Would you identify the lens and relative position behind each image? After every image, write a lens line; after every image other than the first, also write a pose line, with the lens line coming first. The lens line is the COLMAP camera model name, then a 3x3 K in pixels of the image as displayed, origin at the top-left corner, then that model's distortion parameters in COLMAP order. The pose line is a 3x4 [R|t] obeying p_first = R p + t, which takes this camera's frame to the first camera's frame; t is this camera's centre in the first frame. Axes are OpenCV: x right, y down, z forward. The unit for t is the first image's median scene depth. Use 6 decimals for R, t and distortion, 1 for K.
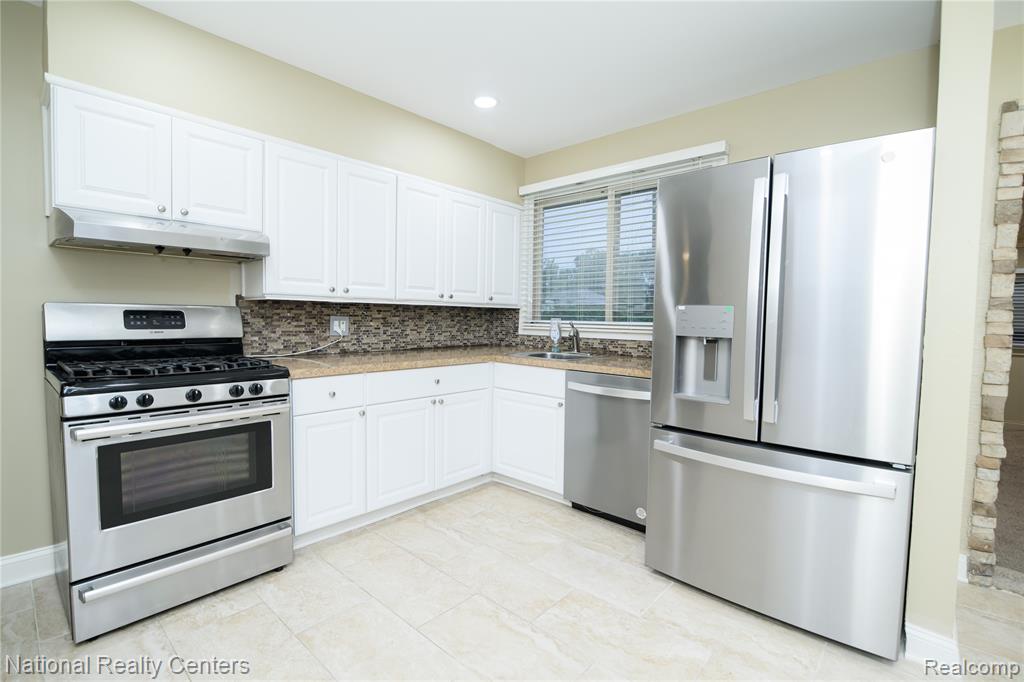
lens RADIAL K [[470.0, 0, 512.0], [0, 470.0, 341.0], [0, 0, 1]] dist [-0.016666, 0.000099]
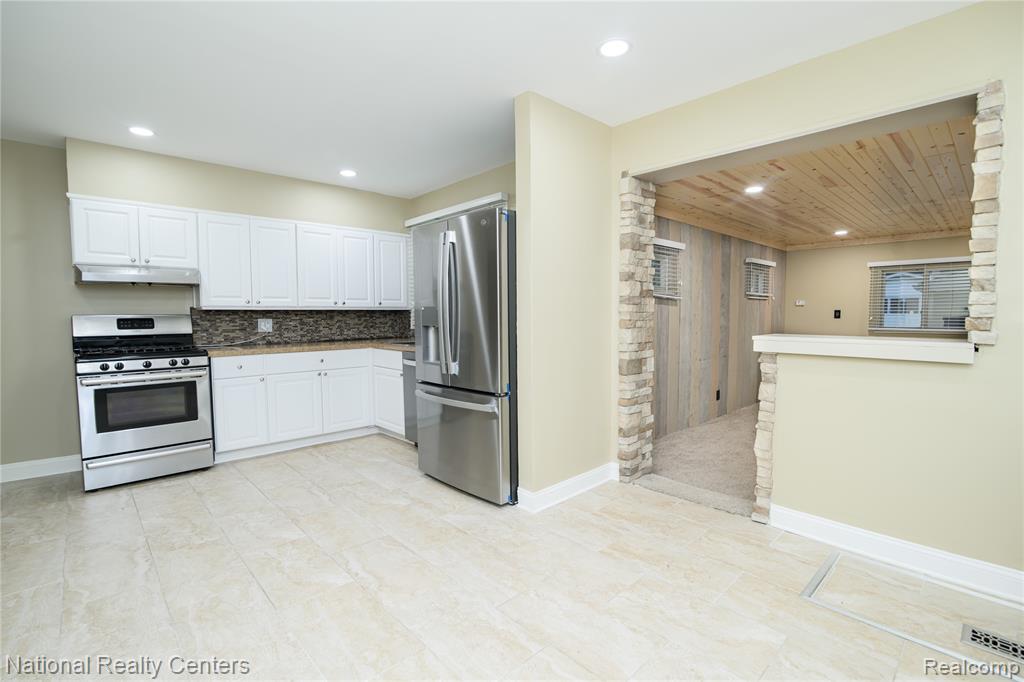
lens RADIAL K [[470.0, 0, 512.0], [0, 470.0, 341.0], [0, 0, 1]] dist [-0.016666, 0.000099]
pose [[0.995919, -0.020686, -0.087844, 0.708539], [0.020904, 0.999780, 0.001559, 0.041240], [0.087793, -0.003389, 0.996133, -0.539627]]
